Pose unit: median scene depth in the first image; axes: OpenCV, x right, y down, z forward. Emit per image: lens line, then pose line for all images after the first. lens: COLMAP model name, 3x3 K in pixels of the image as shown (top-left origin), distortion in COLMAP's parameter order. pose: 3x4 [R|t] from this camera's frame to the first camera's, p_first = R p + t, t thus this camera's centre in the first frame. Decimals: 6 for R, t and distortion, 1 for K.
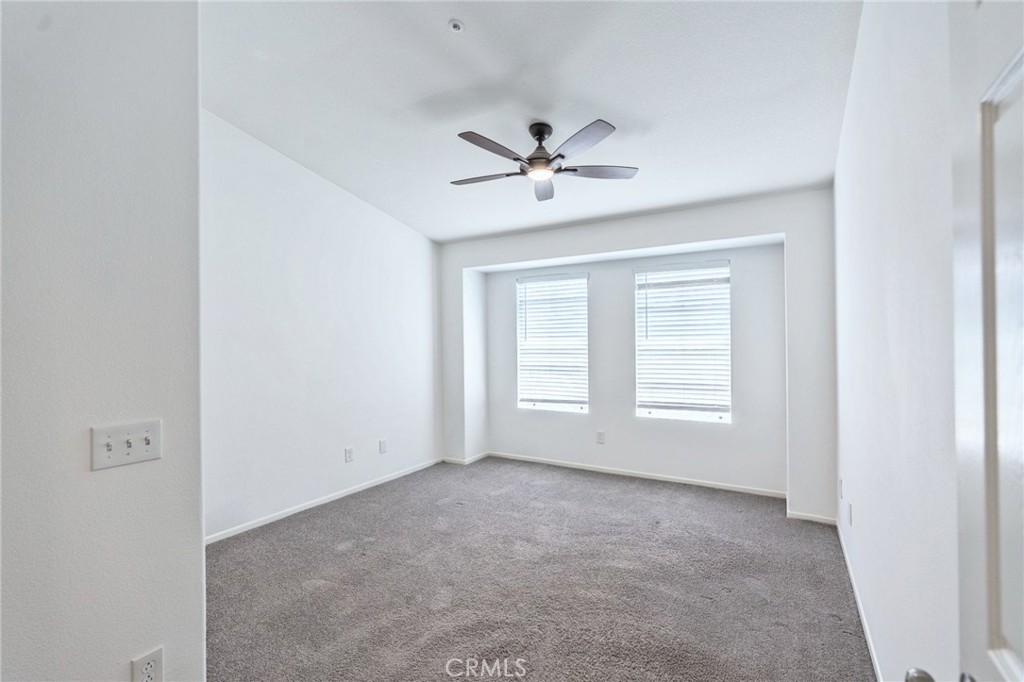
lens RADIAL K [[464.9, 0, 512.0], [0, 464.9, 341.0], [0, 0, 1]] dist [0.000957, 0.000241]
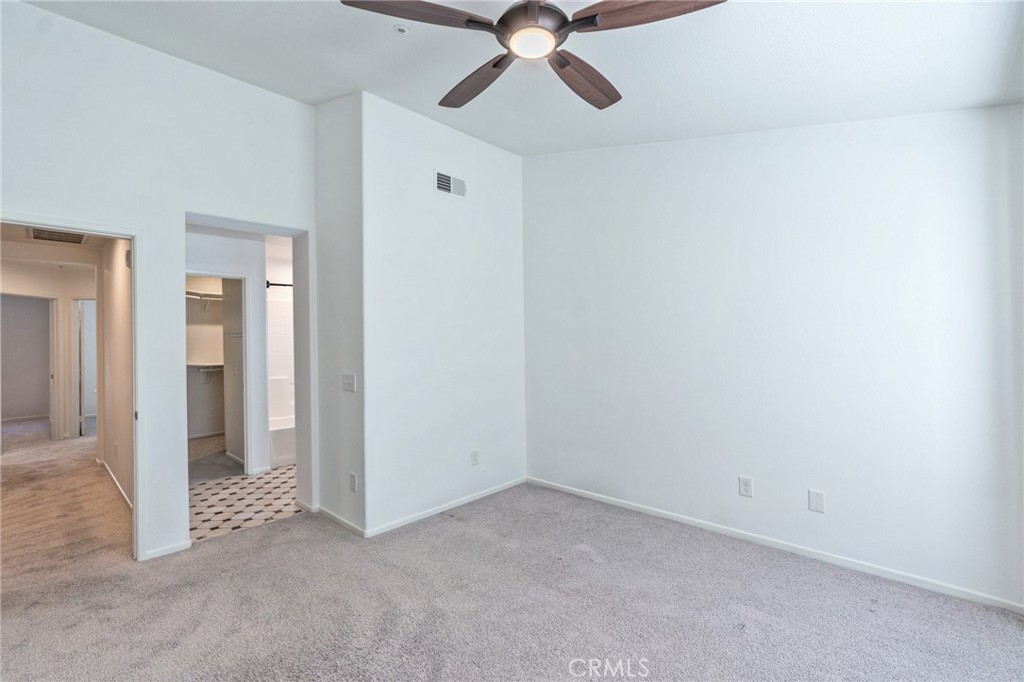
lens RADIAL K [[457.4, 0, 509.7], [0, 457.4, 338.5], [0, 0, 1]] dist [-0.014855, 0.007392]
pose [[-0.211603, 0.012628, -0.977274, 0.484656], [0.008527, 0.999902, 0.011074, -0.005221], [0.977319, -0.005990, -0.211690, 0.864420]]
